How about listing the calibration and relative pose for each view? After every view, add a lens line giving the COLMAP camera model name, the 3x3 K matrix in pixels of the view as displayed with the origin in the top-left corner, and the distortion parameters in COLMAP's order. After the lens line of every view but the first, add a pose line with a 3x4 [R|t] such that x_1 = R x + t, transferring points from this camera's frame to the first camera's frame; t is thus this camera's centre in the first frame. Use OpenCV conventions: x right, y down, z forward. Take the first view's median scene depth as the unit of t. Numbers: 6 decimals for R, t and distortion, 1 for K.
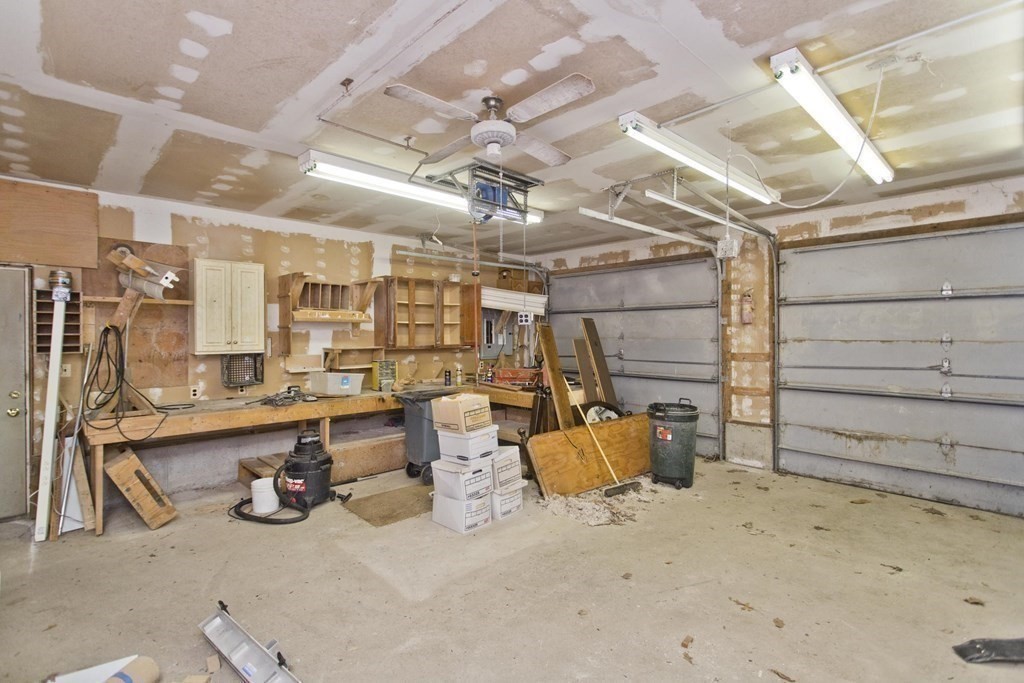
lens RADIAL K [[496.5, 0, 510.7], [0, 496.5, 339.9], [0, 0, 1]] dist [0.002448, 0.001197]
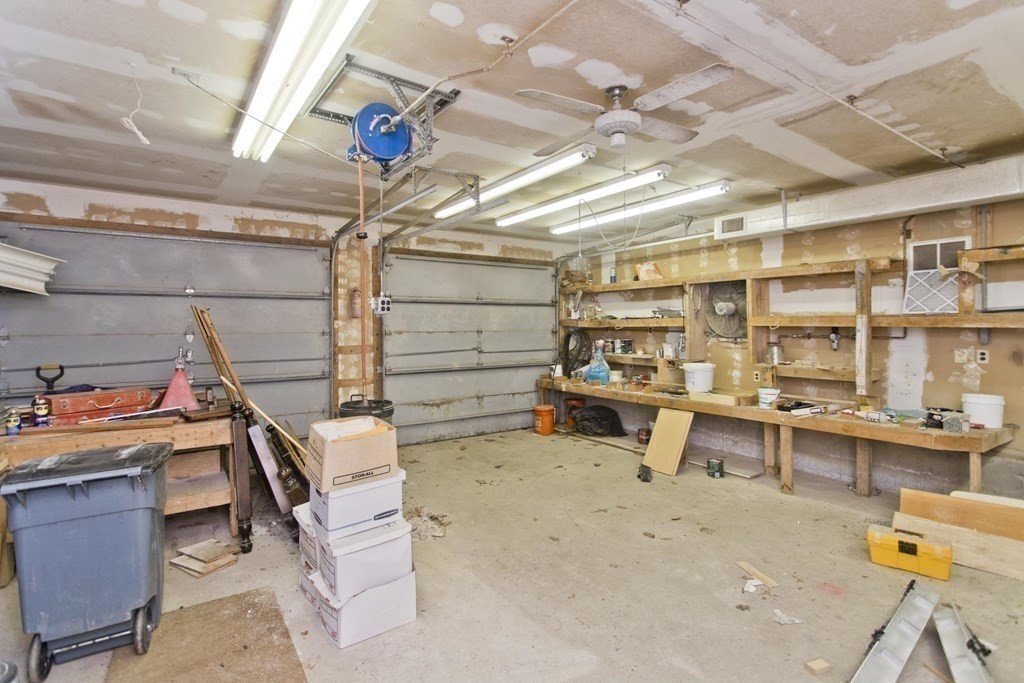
lens RADIAL K [[496.5, 0, 510.8], [0, 496.5, 332.7], [0, 0, 1]] dist [0.002448, 0.001197]
pose [[0.152011, -0.013111, 0.988292, -0.555721], [0.017143, 0.999797, 0.010627, -0.006878], [-0.988230, 0.015327, 0.152205, 0.564989]]
